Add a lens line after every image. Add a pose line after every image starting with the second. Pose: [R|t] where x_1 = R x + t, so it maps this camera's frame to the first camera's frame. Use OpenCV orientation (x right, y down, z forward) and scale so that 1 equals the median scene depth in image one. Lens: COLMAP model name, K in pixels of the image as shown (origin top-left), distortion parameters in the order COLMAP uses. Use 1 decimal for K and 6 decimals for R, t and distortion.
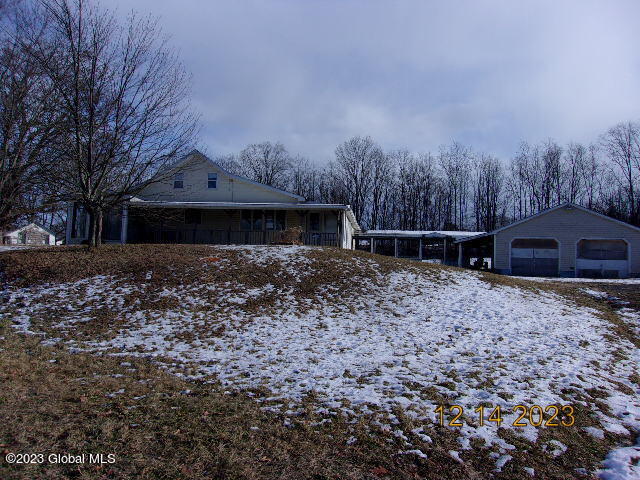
lens RADIAL K [[508.1, 0, 320.0], [0, 508.1, 240.0], [0, 0, 1]] dist [0.004315, 0.008237]
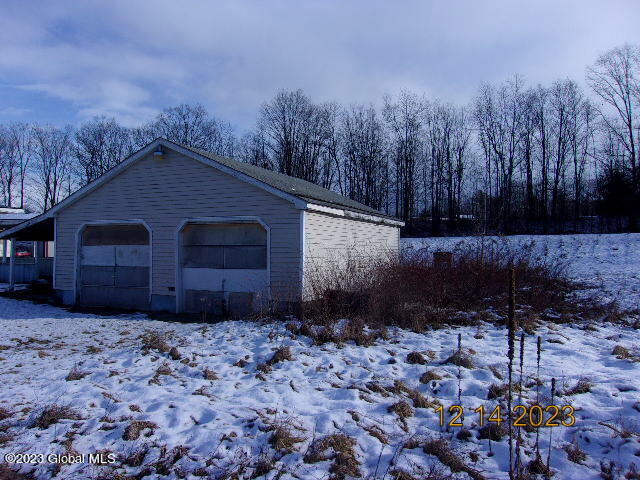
lens RADIAL K [[508.1, 0, 320.0], [0, 508.1, 240.0], [0, 0, 1]] dist [0.004315, 0.008237]
pose [[0.994407, -0.039163, -0.098090, 0.594311], [0.044288, 0.997735, 0.050627, -0.003046], [0.095886, -0.054688, 0.993889, 0.510184]]
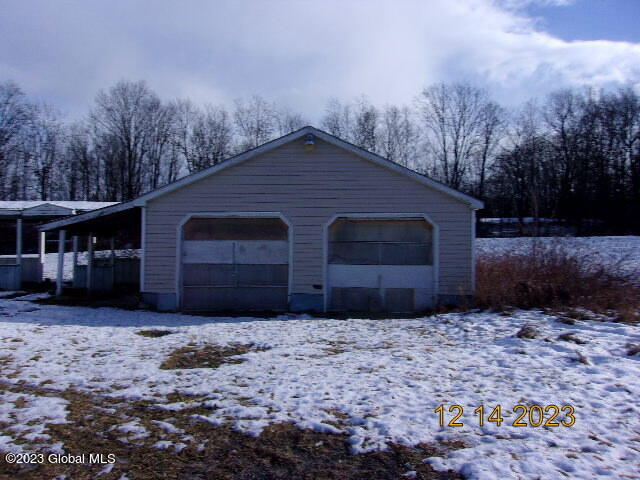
lens RADIAL K [[508.1, 0, 320.0], [0, 508.1, 240.0], [0, 0, 1]] dist [0.004315, 0.008237]
pose [[0.953559, -0.026395, 0.300047, 0.331232], [0.011583, 0.998630, 0.051038, -0.003694], [-0.300982, -0.045192, 0.952558, 0.534644]]
